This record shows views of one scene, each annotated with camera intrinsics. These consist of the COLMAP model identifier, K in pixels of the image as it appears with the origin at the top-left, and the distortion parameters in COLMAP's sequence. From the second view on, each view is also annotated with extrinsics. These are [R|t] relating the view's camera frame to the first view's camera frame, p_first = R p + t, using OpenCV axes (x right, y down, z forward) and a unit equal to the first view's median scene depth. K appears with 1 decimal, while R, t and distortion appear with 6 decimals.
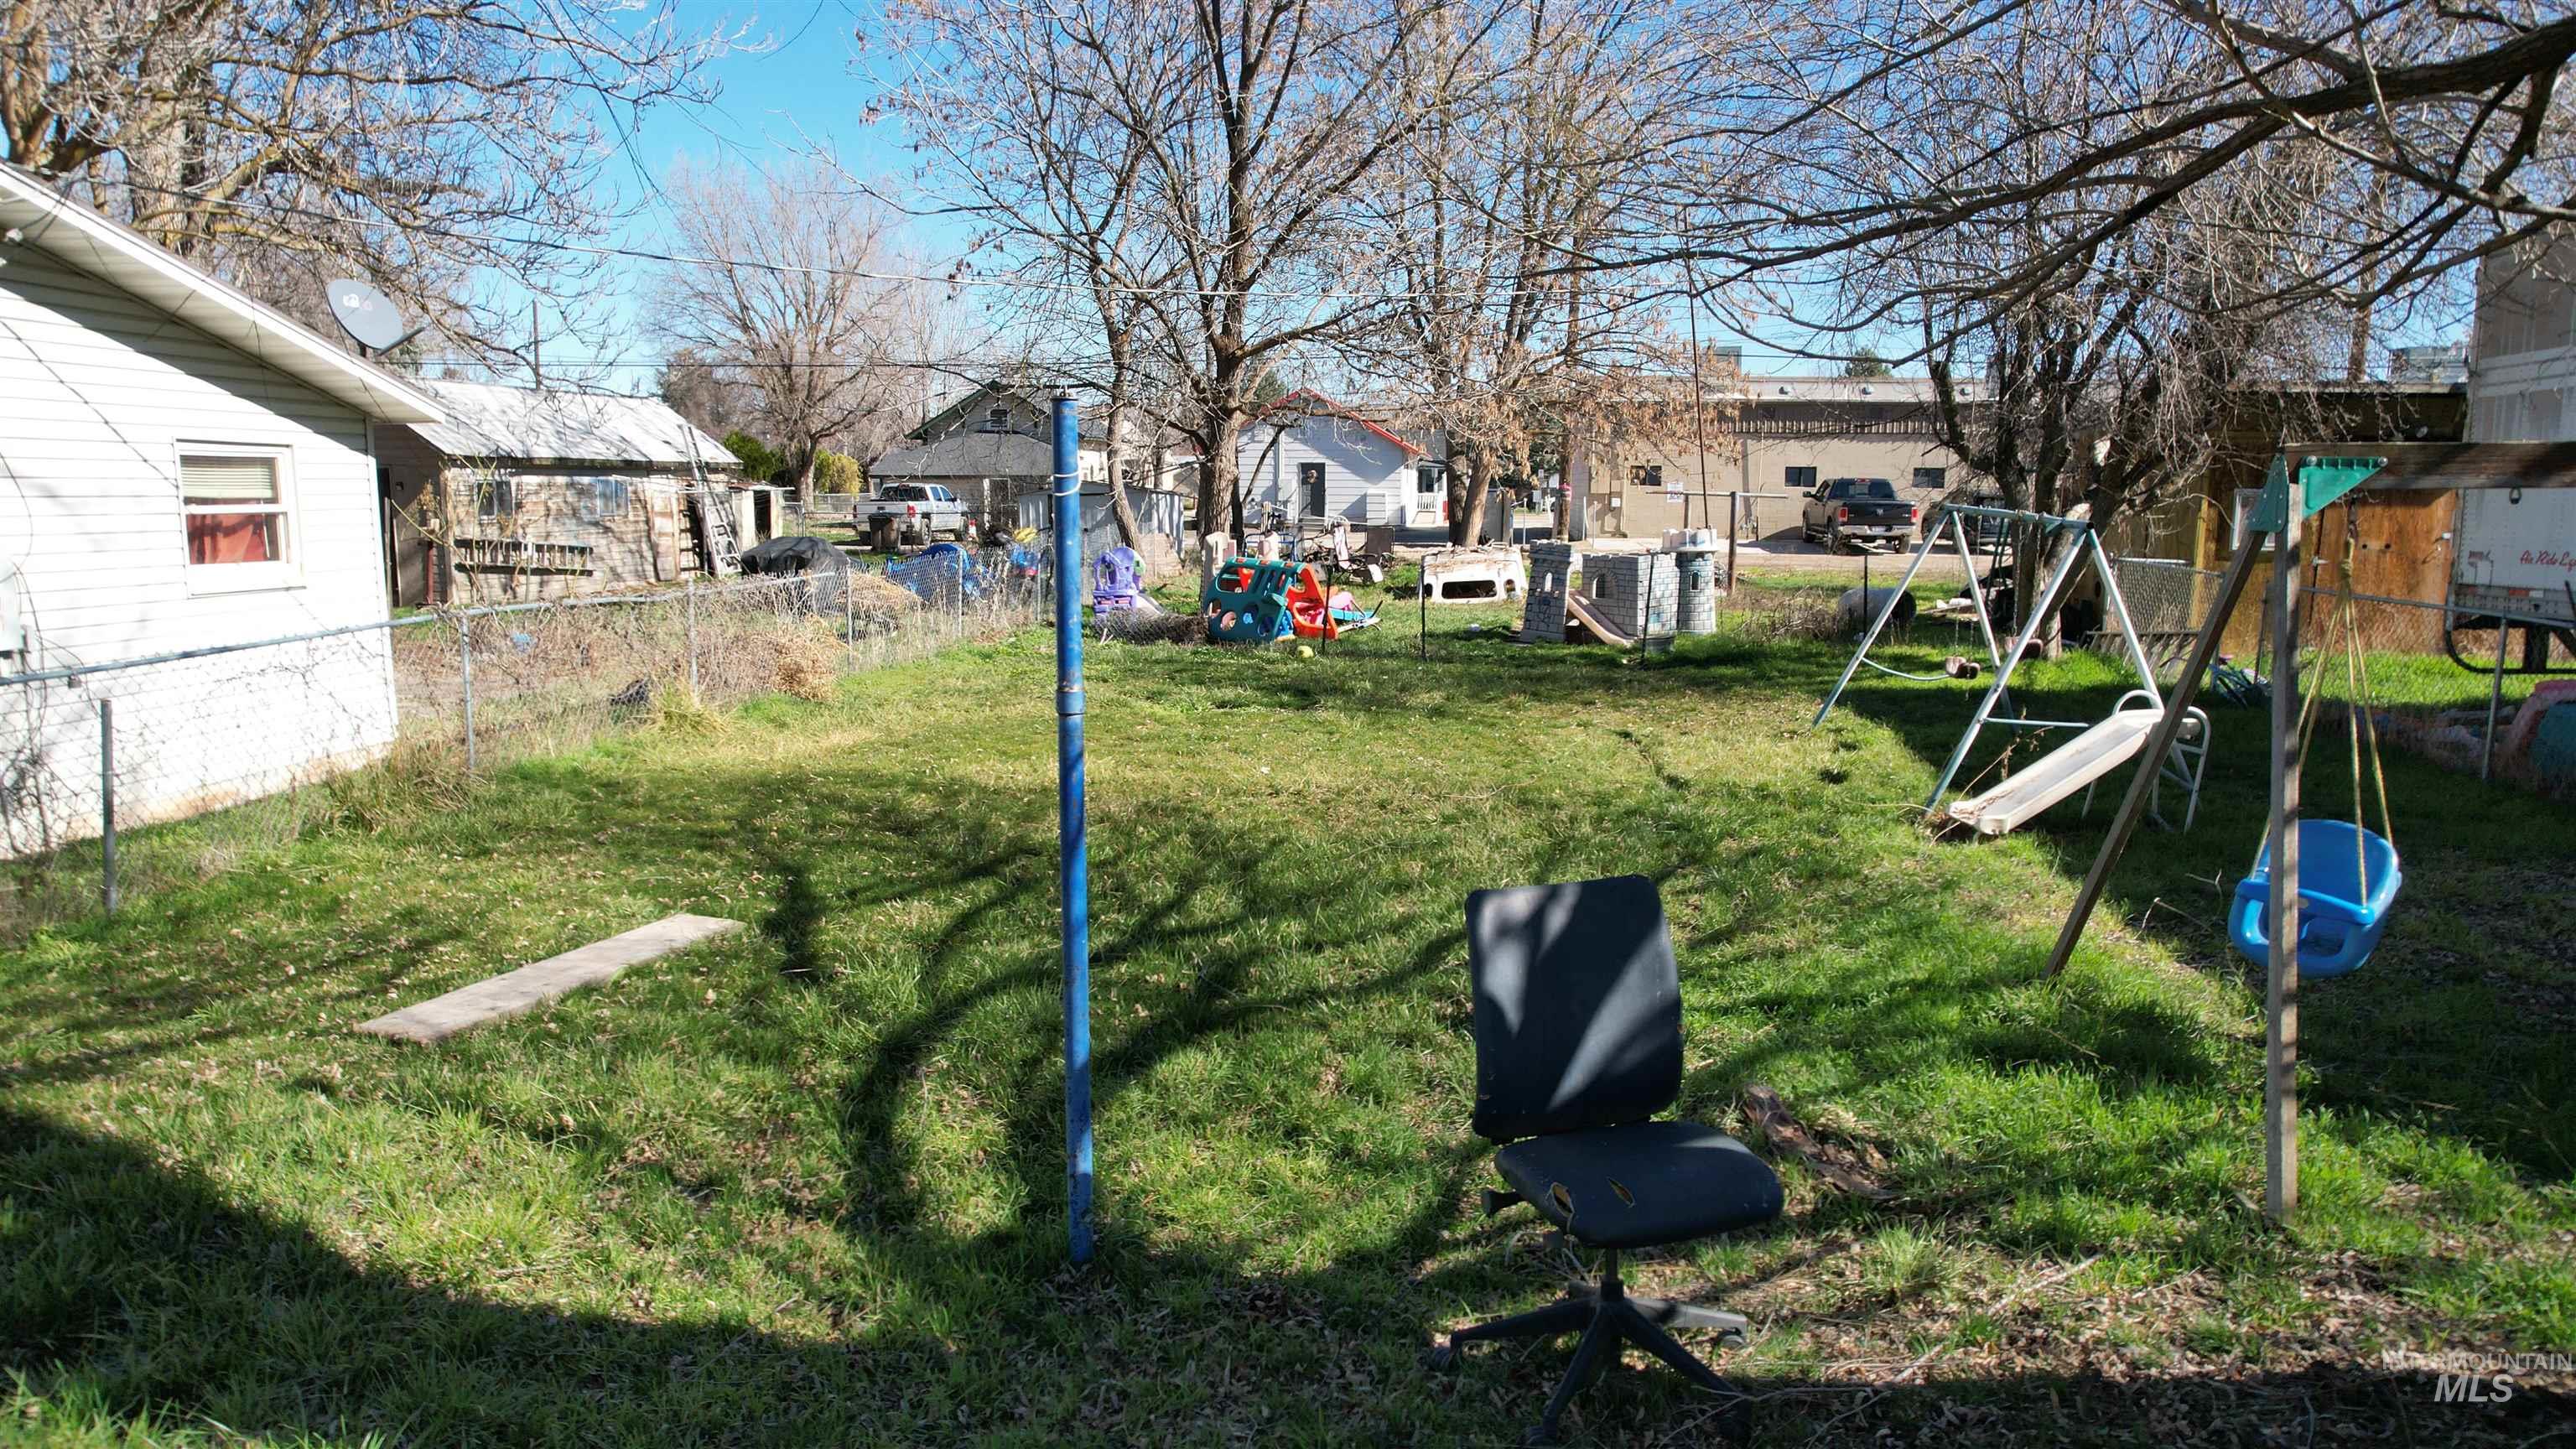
lens RADIAL K [[1647.0, 0, 1290.9], [0, 1647.0, 736.4], [0, 0, 1]] dist [-0.069887, 0.060512]
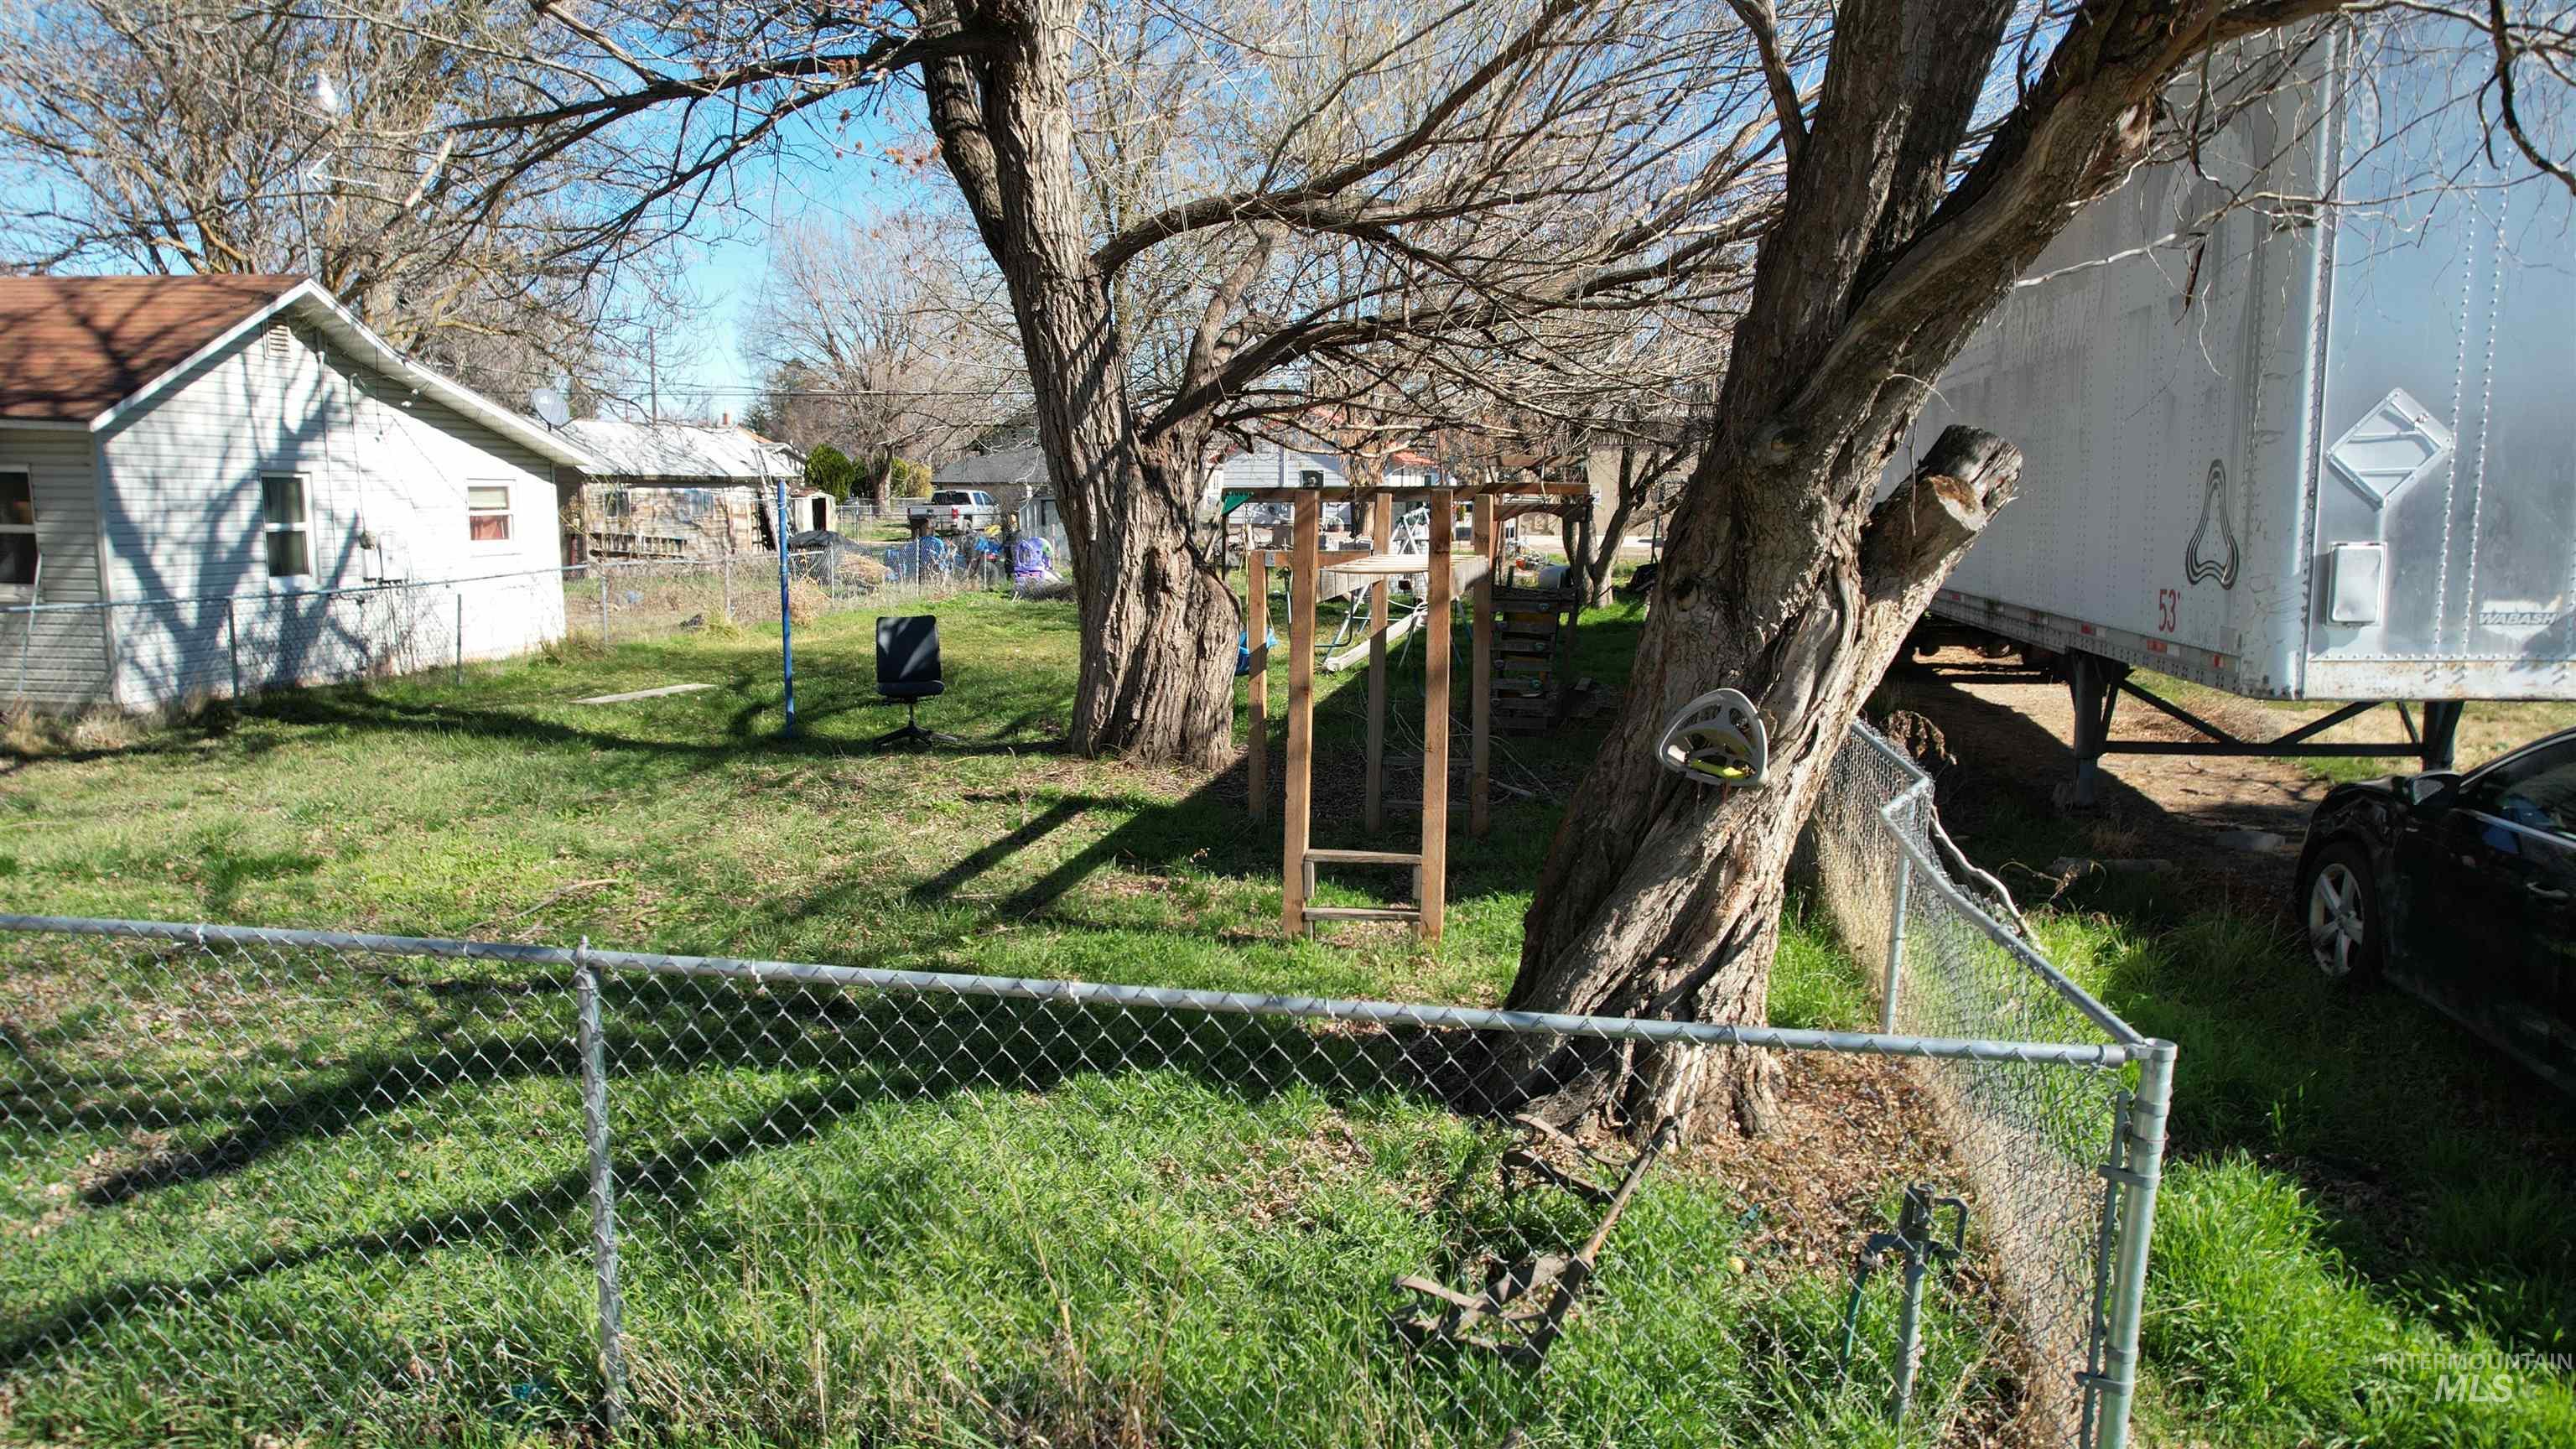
lens RADIAL K [[1648.1, 0, 1296.4], [0, 1648.1, 737.0], [0, 0, 1]] dist [-0.080881, 0.074843]
pose [[0.998259, 0.006903, -0.058577, 0.229980], [-0.006946, 0.999976, -0.000530, 0.065410], [0.058572, 0.000936, 0.998283, -0.472550]]
